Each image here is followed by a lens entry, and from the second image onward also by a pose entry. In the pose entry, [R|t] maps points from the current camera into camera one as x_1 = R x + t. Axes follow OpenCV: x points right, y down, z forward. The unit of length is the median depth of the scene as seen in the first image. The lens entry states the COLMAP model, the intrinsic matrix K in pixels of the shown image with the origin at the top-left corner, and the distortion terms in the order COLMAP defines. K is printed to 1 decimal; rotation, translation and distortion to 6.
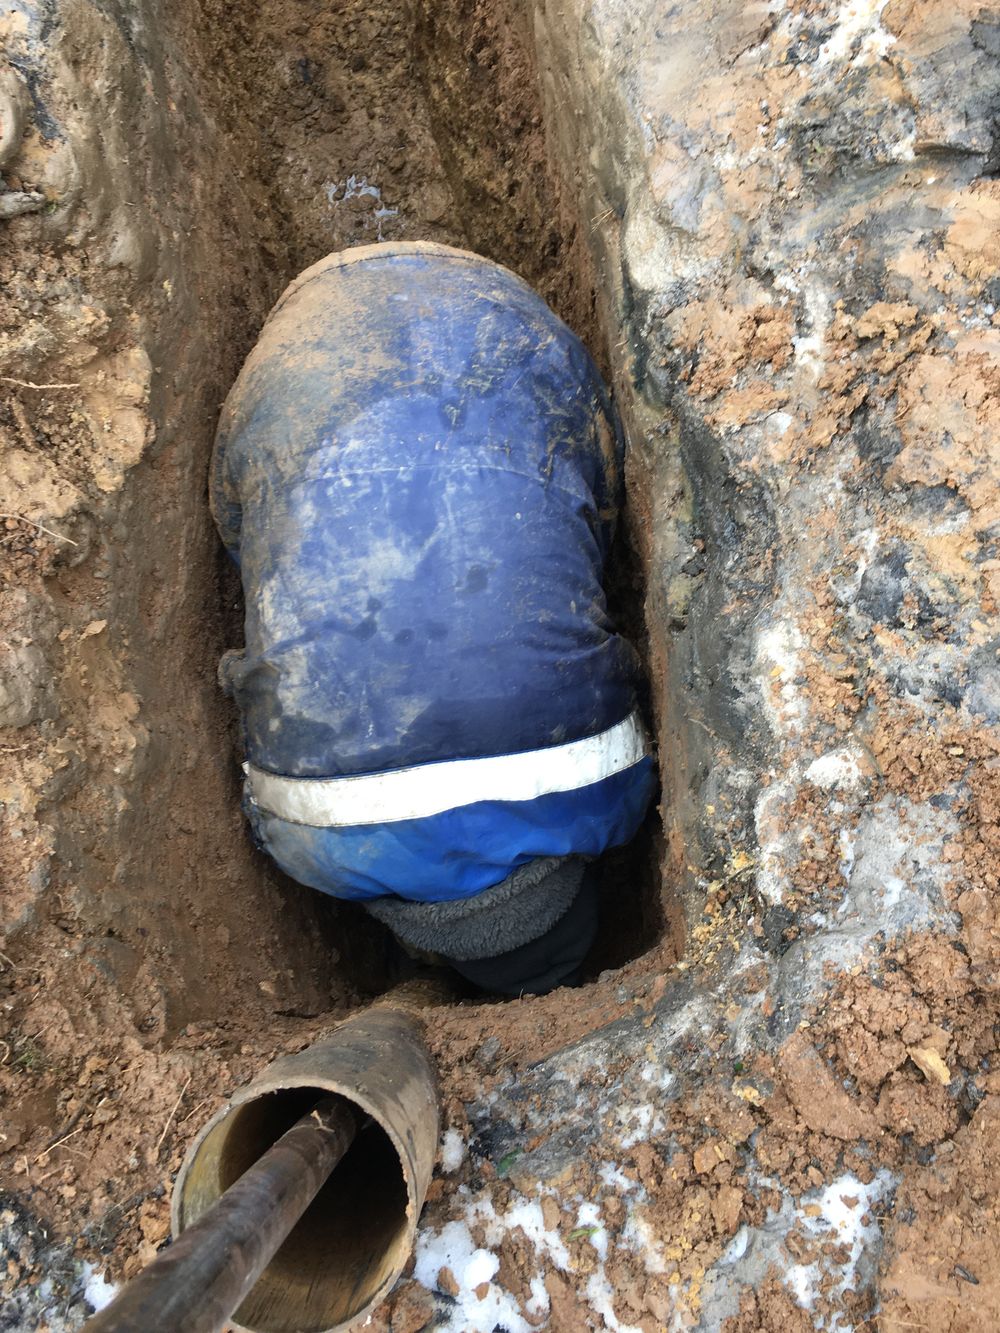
lens RADIAL K [[1134.0, 0, 485.9], [0, 1134.0, 662.4], [0, 0, 1]] dist [0.094955, -0.119371]
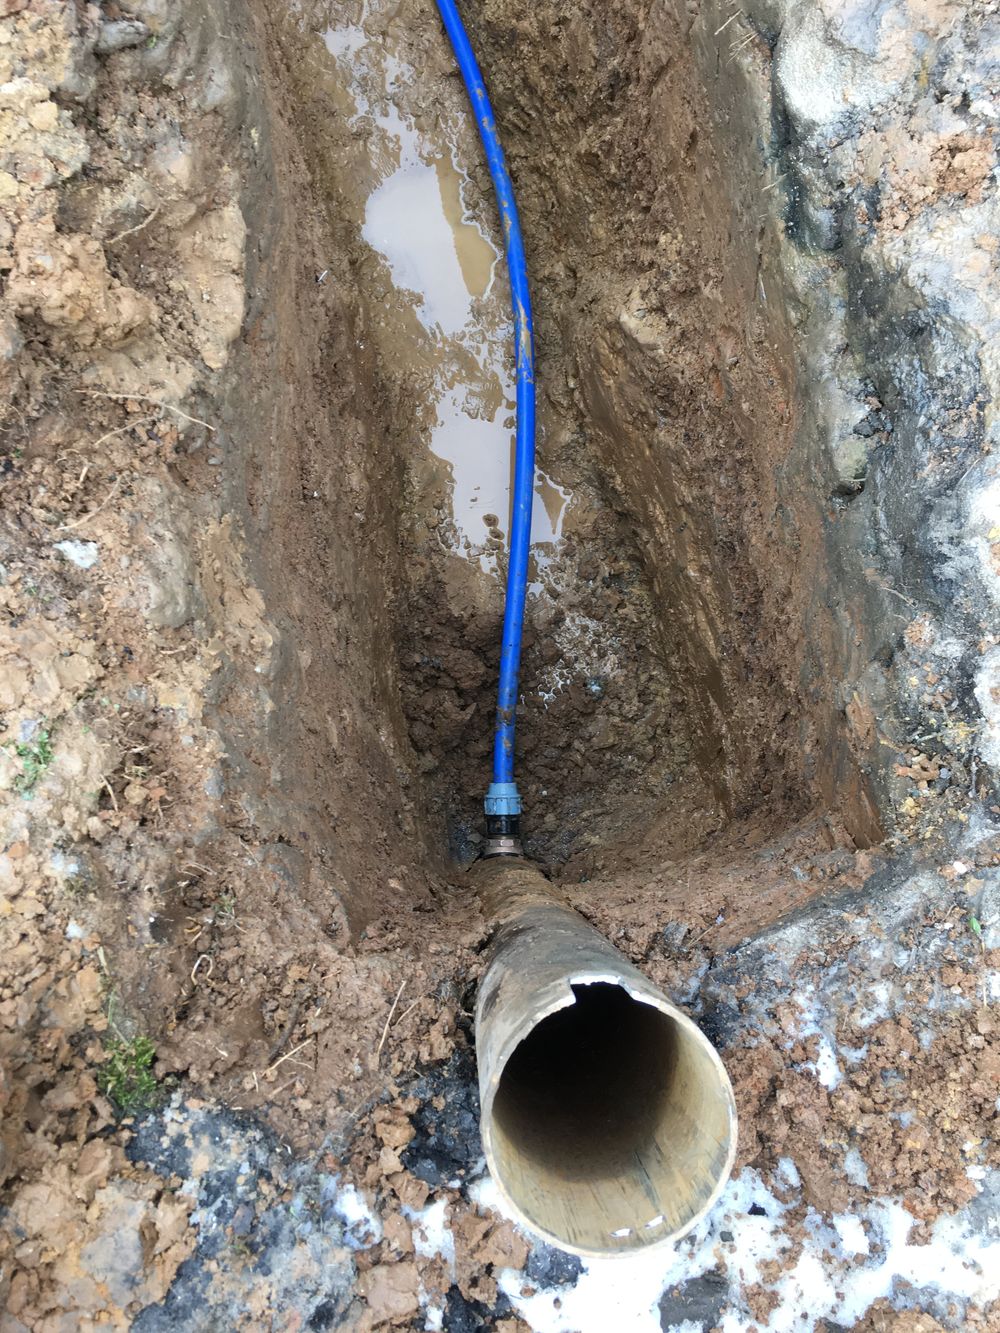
lens RADIAL K [[1131.0, 0, 501.7], [0, 1131.0, 660.9], [0, 0, 1]] dist [0.110902, -0.152909]
pose [[0.997426, -0.046369, 0.054692, -0.192830], [0.040821, 0.994297, 0.098527, 0.002983], [-0.058949, -0.096041, 0.993630, 0.063324]]
